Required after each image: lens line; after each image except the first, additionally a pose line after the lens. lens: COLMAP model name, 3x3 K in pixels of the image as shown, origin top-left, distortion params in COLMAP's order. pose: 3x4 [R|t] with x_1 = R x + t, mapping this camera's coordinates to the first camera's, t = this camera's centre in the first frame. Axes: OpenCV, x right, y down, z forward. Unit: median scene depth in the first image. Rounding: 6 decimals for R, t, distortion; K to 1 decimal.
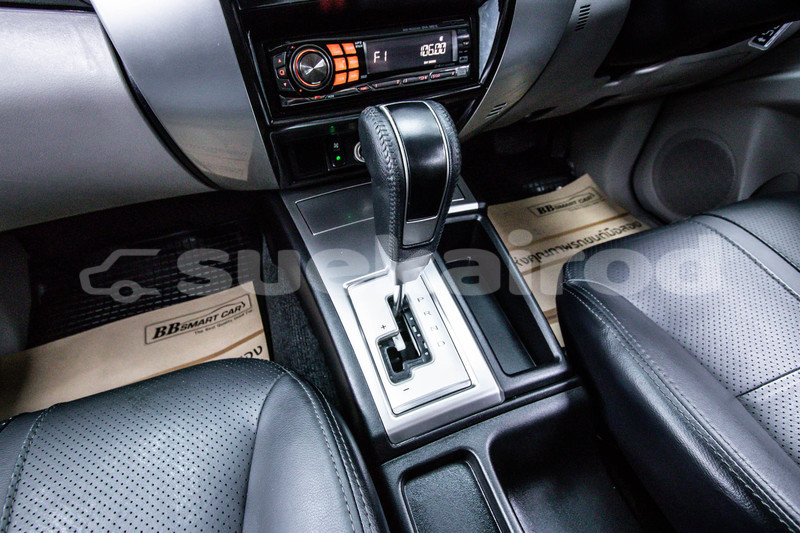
lens RADIAL K [[378.7, 0, 396.1], [0, 378.7, 273.7], [0, 0, 1]] dist [-0.003757, 0.000665]
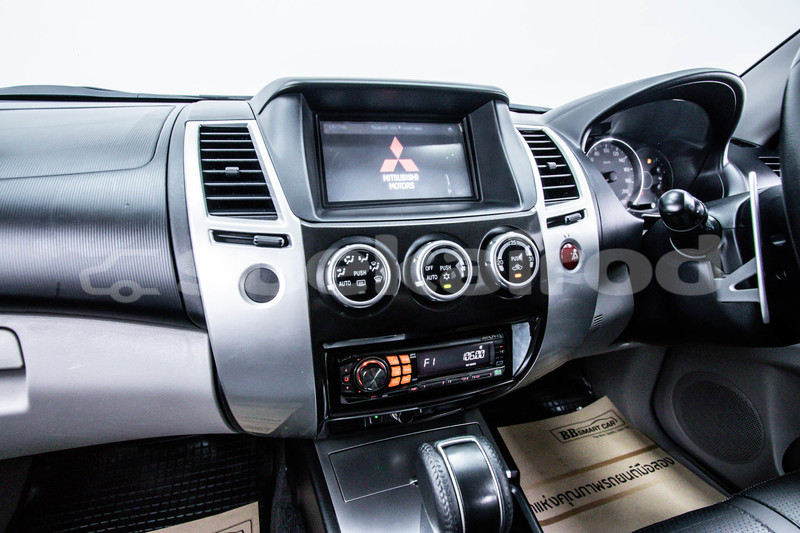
lens RADIAL K [[378.7, 0, 397.9], [0, 378.7, 268.3], [0, 0, 1]] dist [-0.003757, 0.000665]
pose [[0.997142, 0.068007, -0.032893, -0.115641], [-0.075540, 0.901976, -0.425127, -0.318270], [0.000757, 0.426397, 0.904536, -0.171996]]
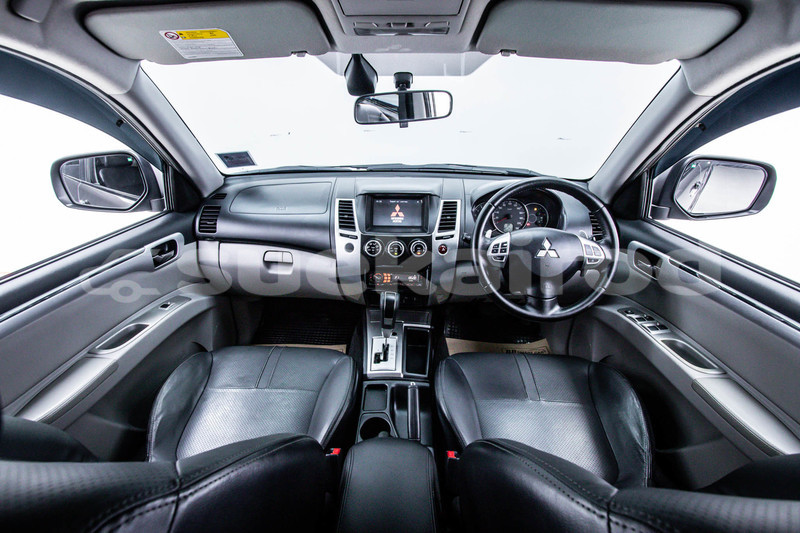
lens RADIAL K [[378.7, 0, 403.4], [0, 378.7, 269.3], [0, 0, 1]] dist [-0.003757, 0.000665]
pose [[0.933992, 0.190063, -0.302547, 1.103650], [-0.285487, 0.906149, -0.312075, 0.497008], [0.214839, 0.377849, 0.900597, -2.336277]]
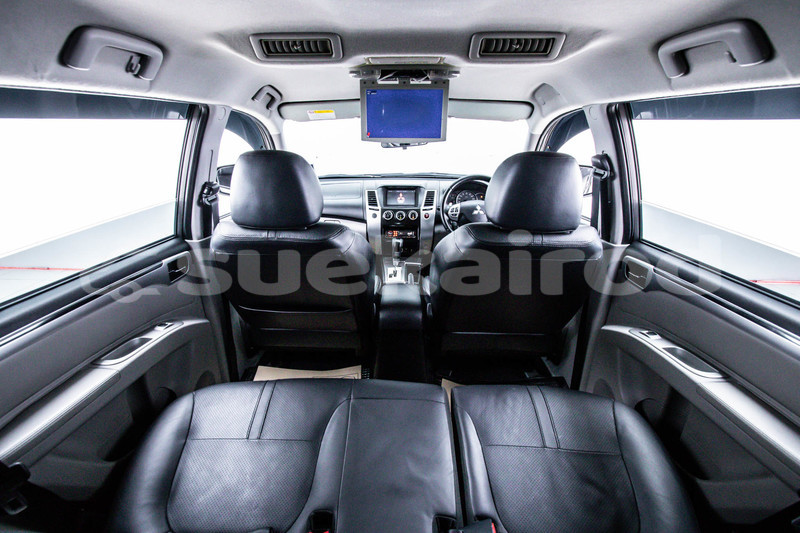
lens RADIAL K [[378.7, 0, 397.6], [0, 378.7, 270.2], [0, 0, 1]] dist [-0.003757, 0.000665]
pose [[0.933584, 0.165379, -0.317916, 2.052475], [-0.280235, 0.889857, -0.360030, 2.338030], [0.223358, 0.425210, 0.877102, -4.427338]]
